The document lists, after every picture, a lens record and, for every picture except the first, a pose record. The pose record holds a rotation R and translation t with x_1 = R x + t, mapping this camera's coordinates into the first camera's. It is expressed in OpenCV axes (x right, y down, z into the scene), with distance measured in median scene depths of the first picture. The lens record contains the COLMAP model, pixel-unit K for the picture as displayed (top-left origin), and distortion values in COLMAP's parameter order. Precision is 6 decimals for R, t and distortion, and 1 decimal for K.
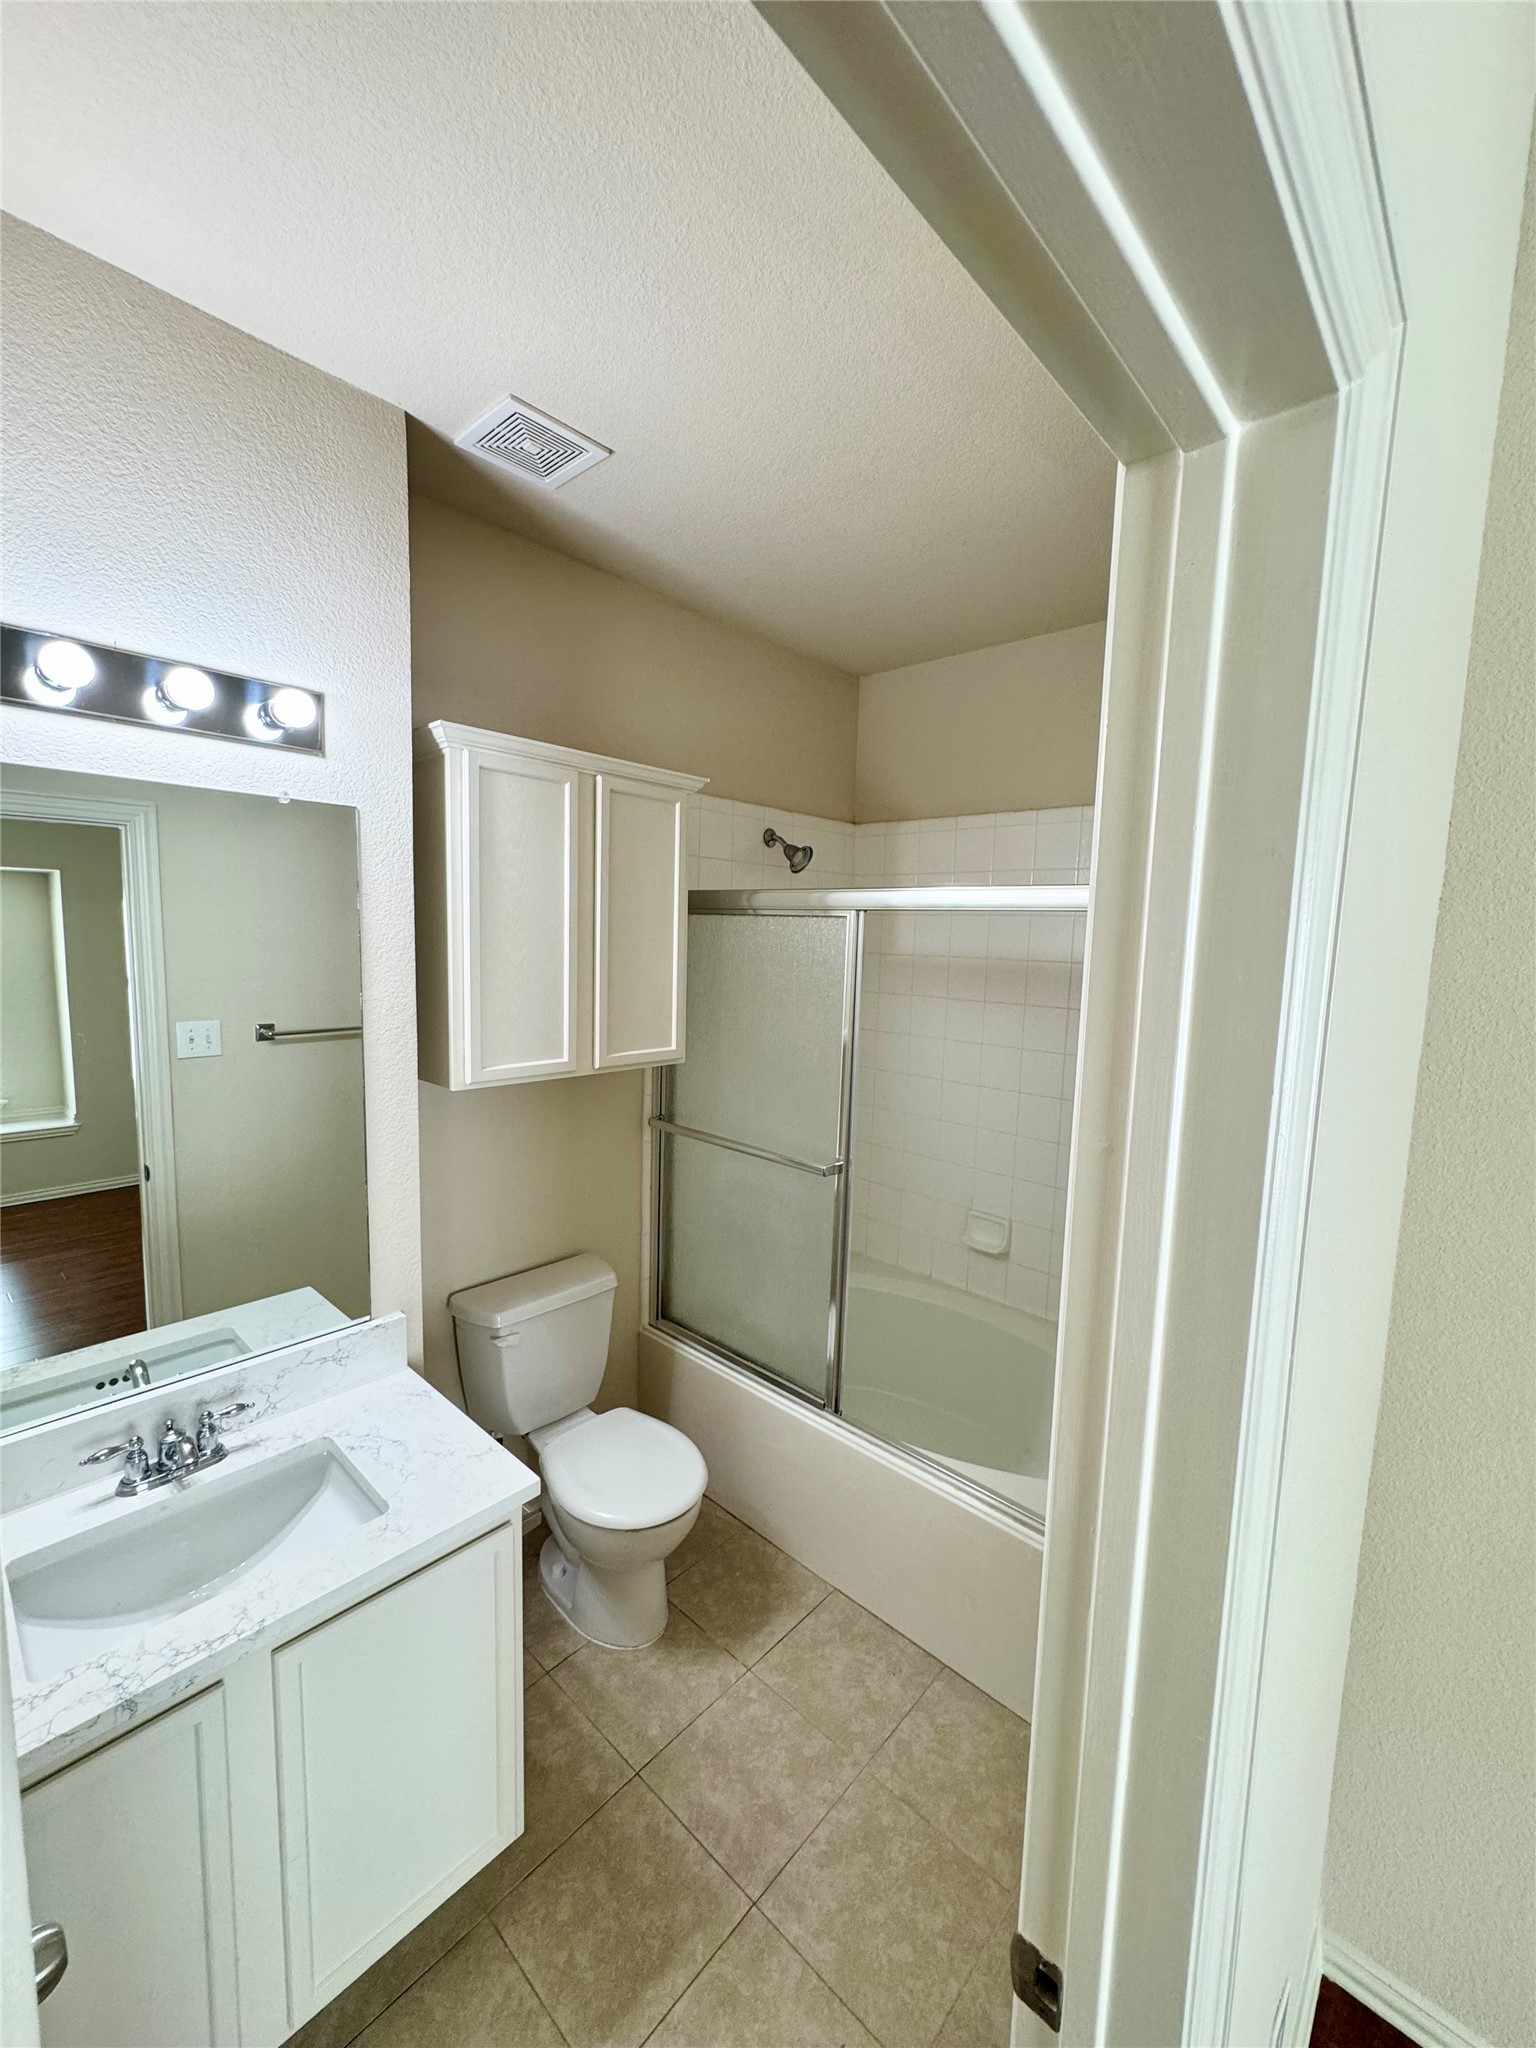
lens RADIAL K [[762.1, 0, 768.1], [0, 762.1, 1038.2], [0, 0, 1]] dist [-0.006264, -0.000060]
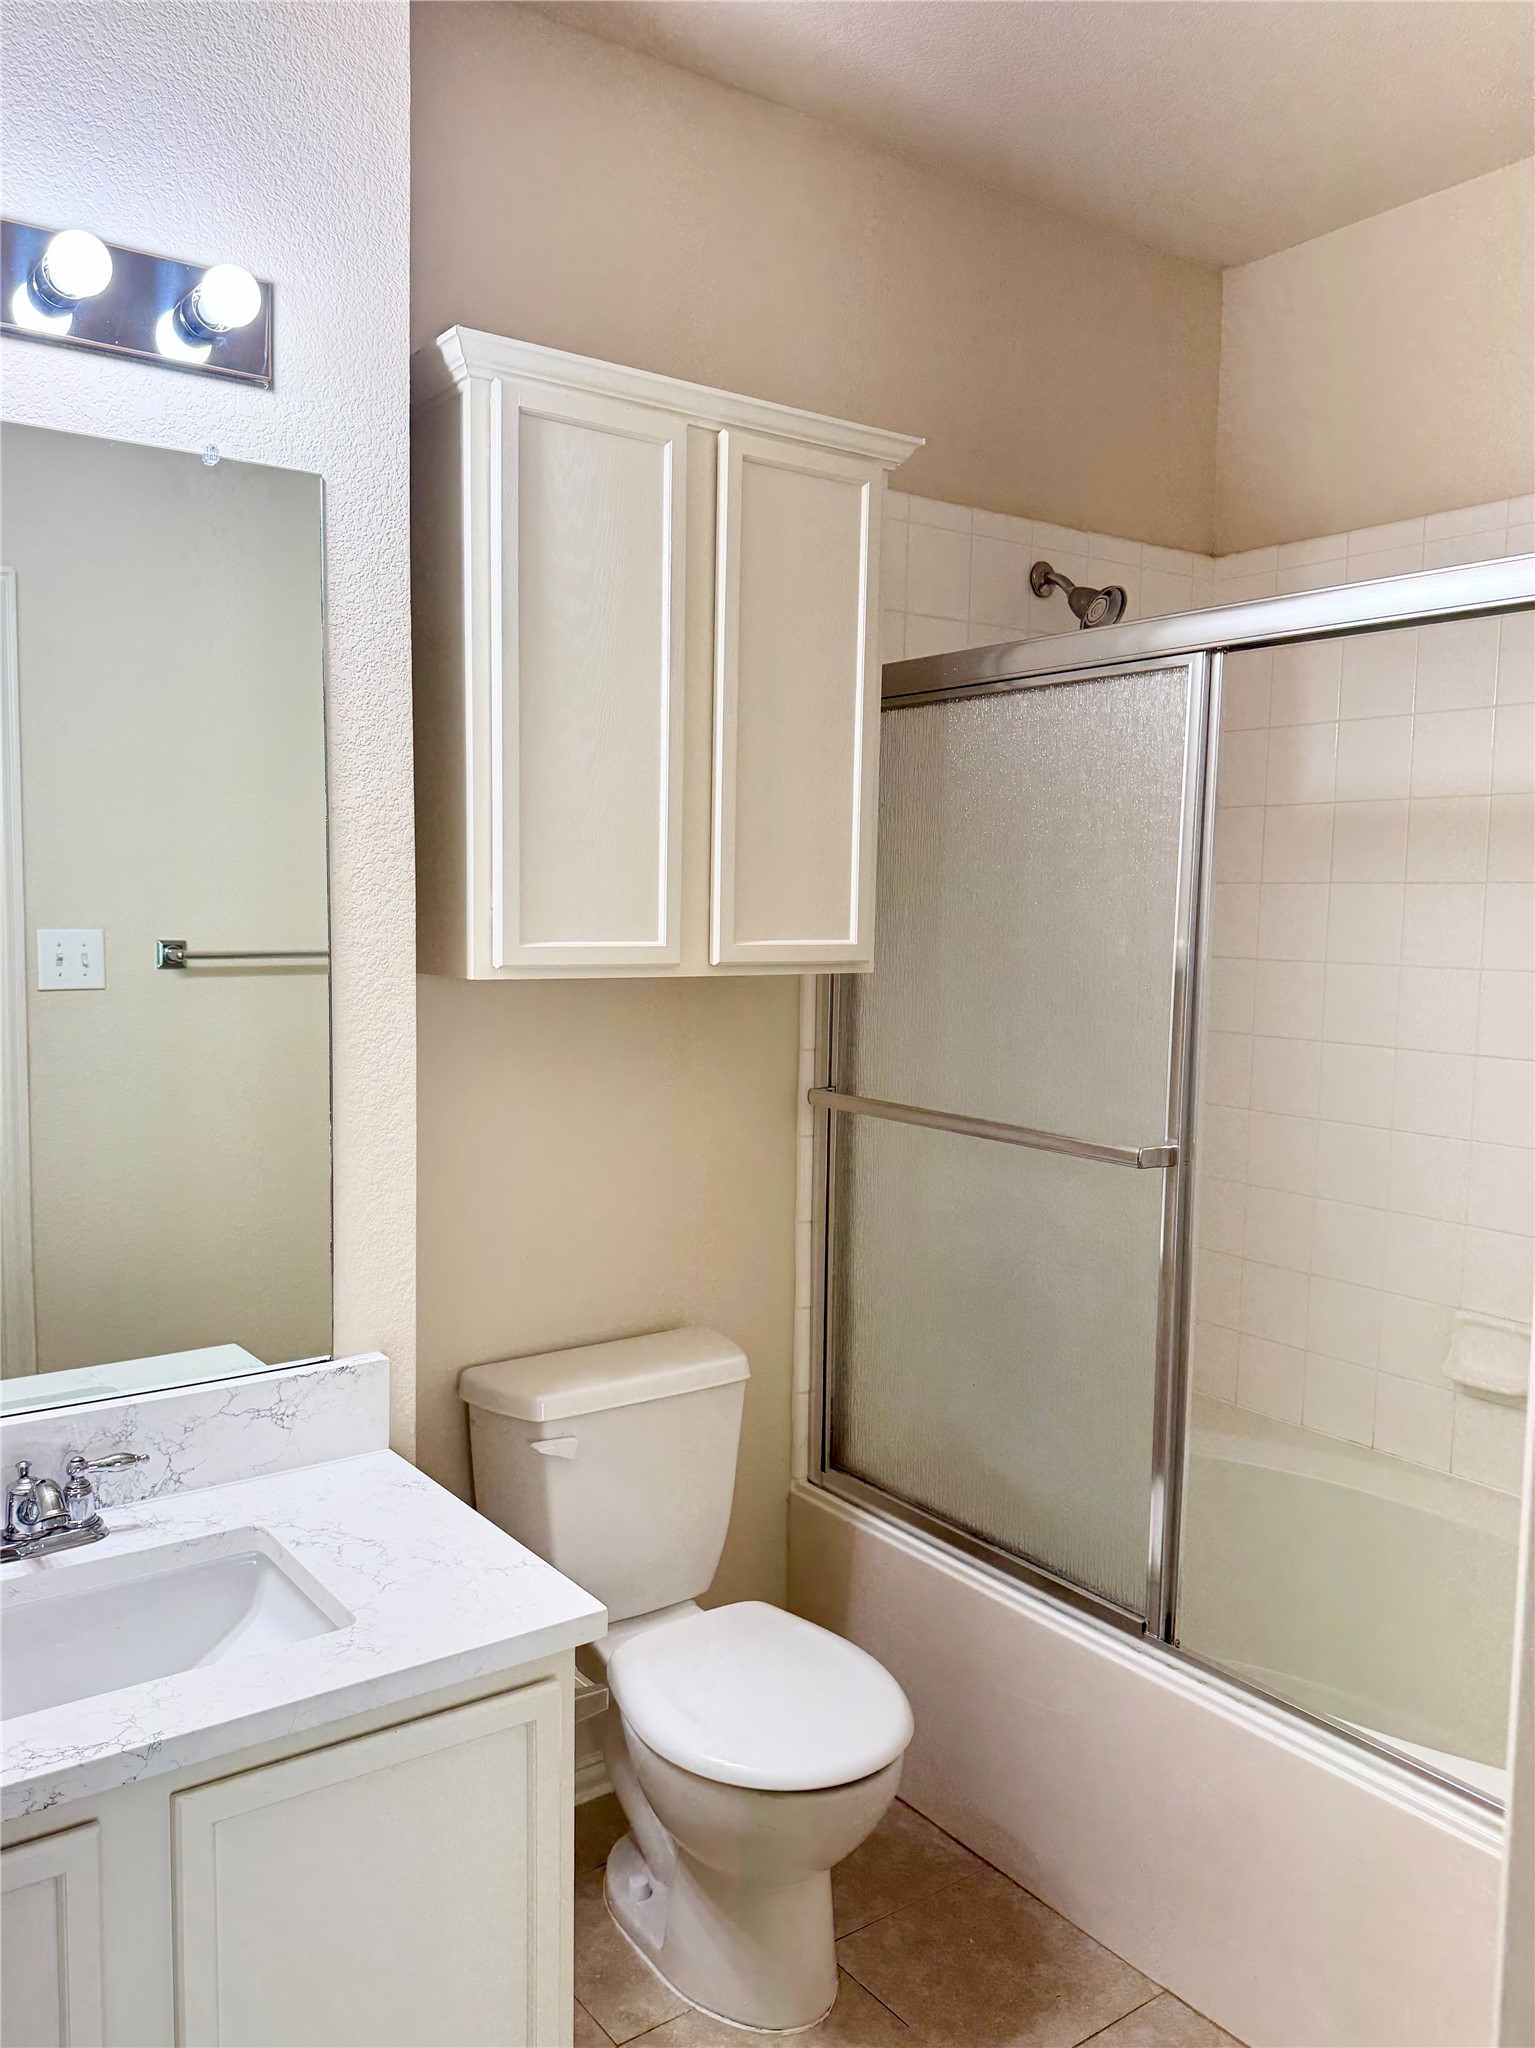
lens RADIAL K [[1441.2, 0, 745.1], [0, 1441.2, 1058.3], [0, 0, 1]] dist [0.082478, -0.121290]
pose [[0.979024, 0.003127, -0.203723, 0.011088], [-0.007759, 0.999729, -0.021941, 0.132825], [0.203599, 0.023061, 0.978783, -0.025898]]
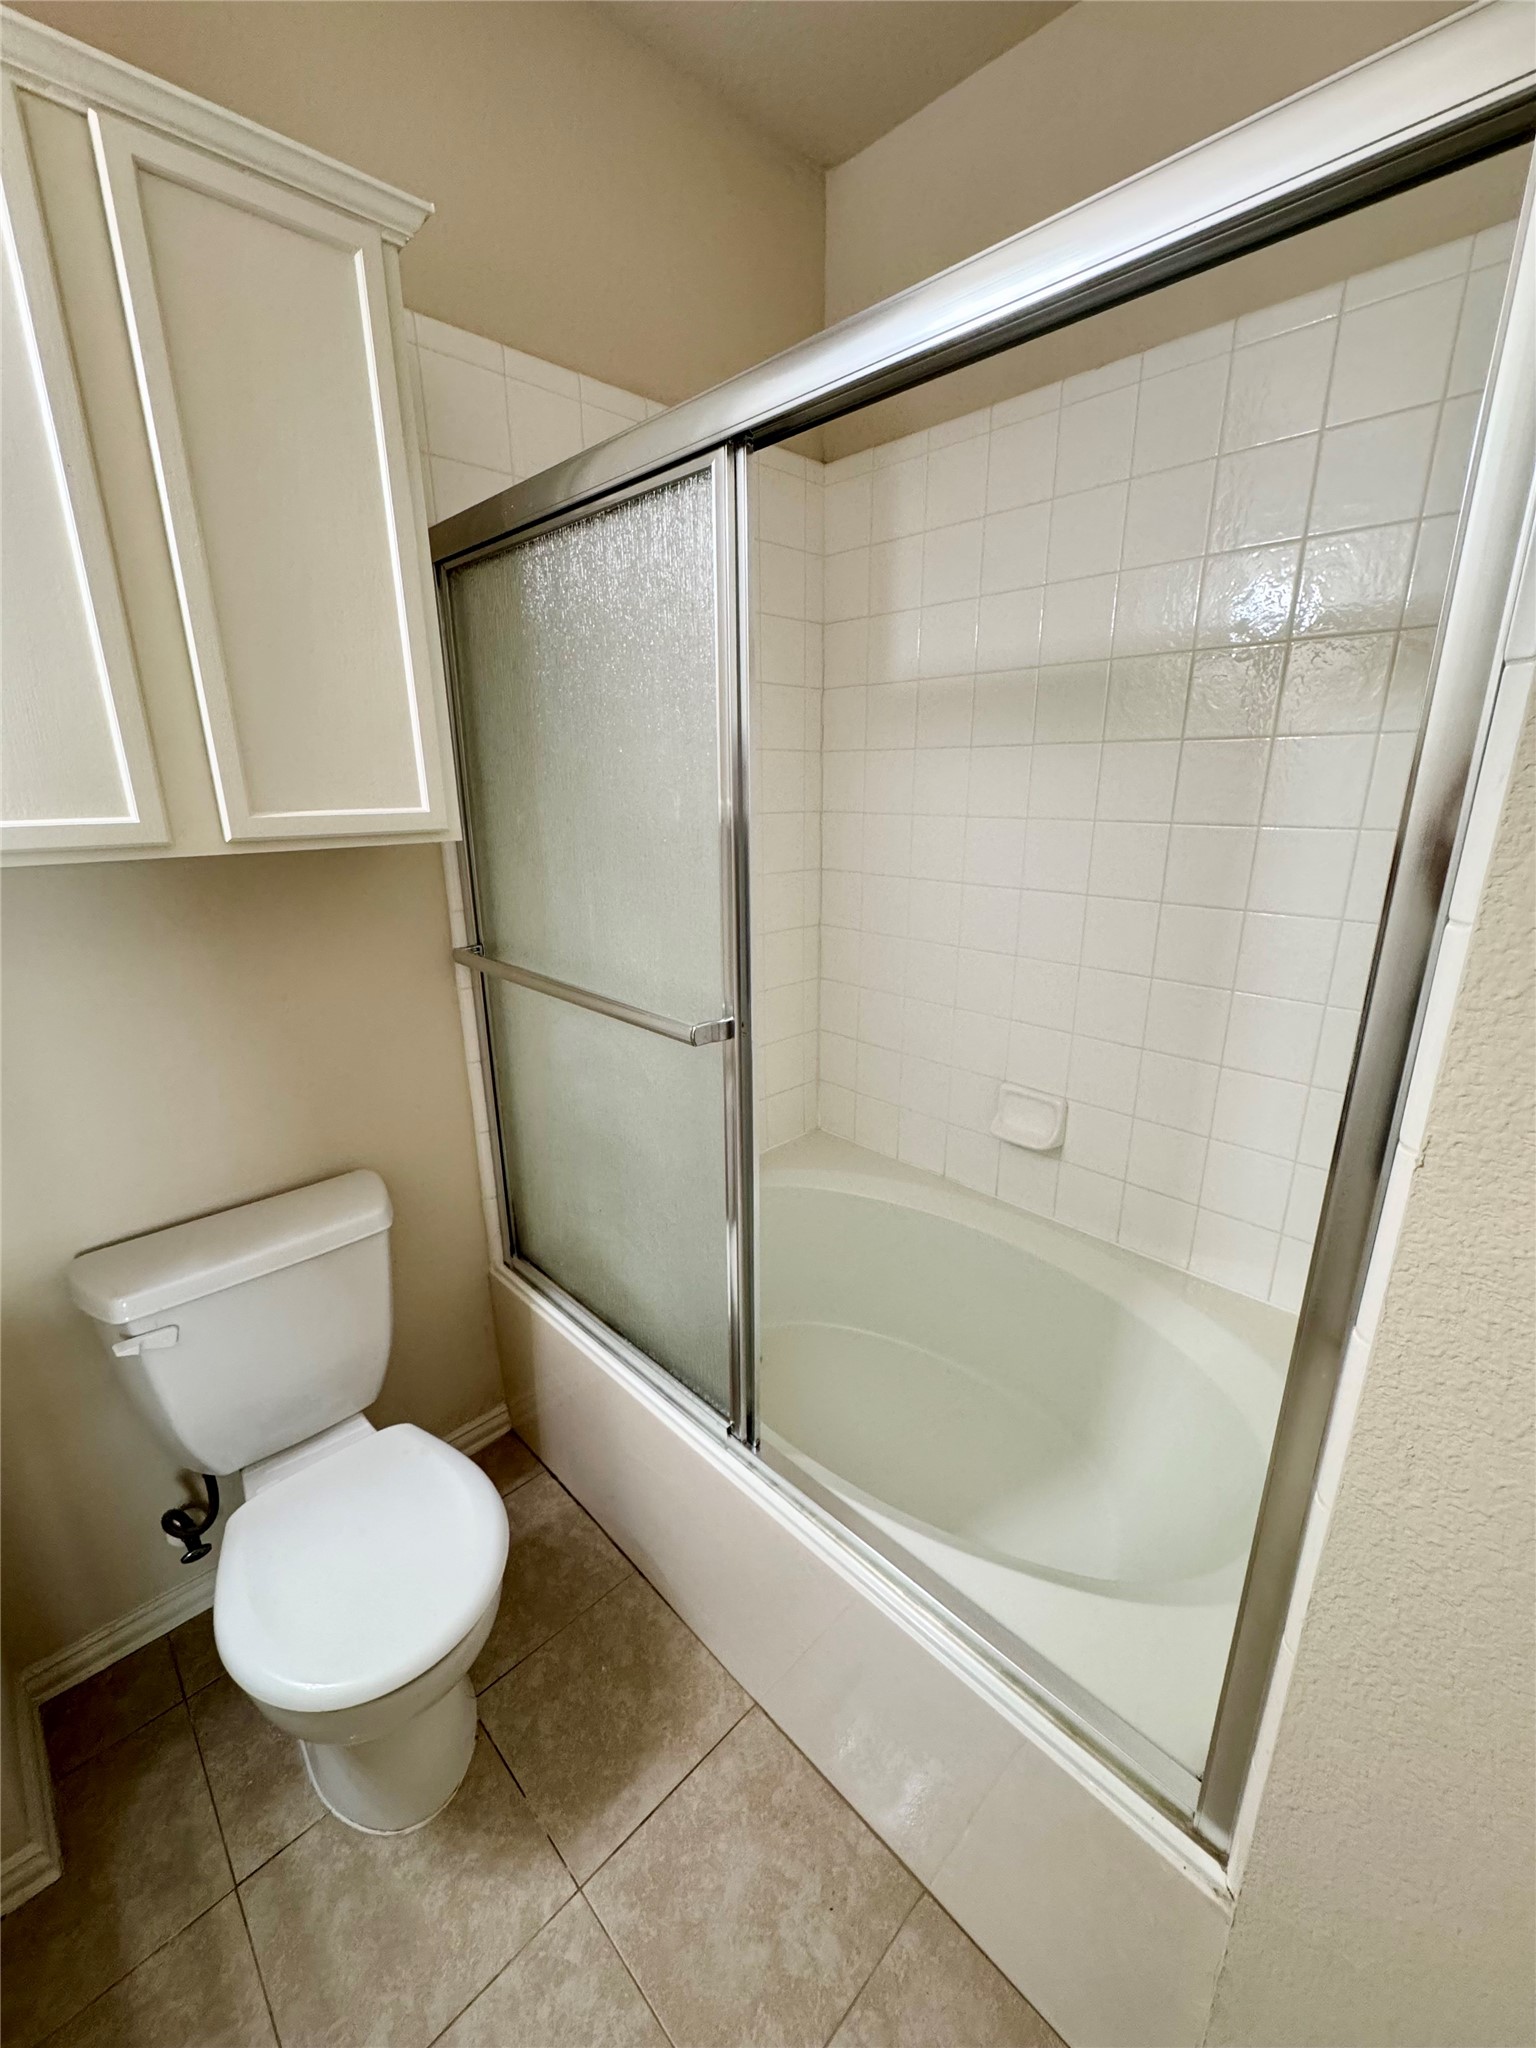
lens RADIAL K [[783.4, 0, 768.0], [0, 783.4, 1024.0], [0, 0, 1]] dist [-0.001755, -0.000007]
pose [[0.997999, -0.020790, -0.059717, 0.156196], [0.030772, 0.984713, 0.171445, 0.081438], [0.055240, -0.172939, 0.983382, 0.501997]]
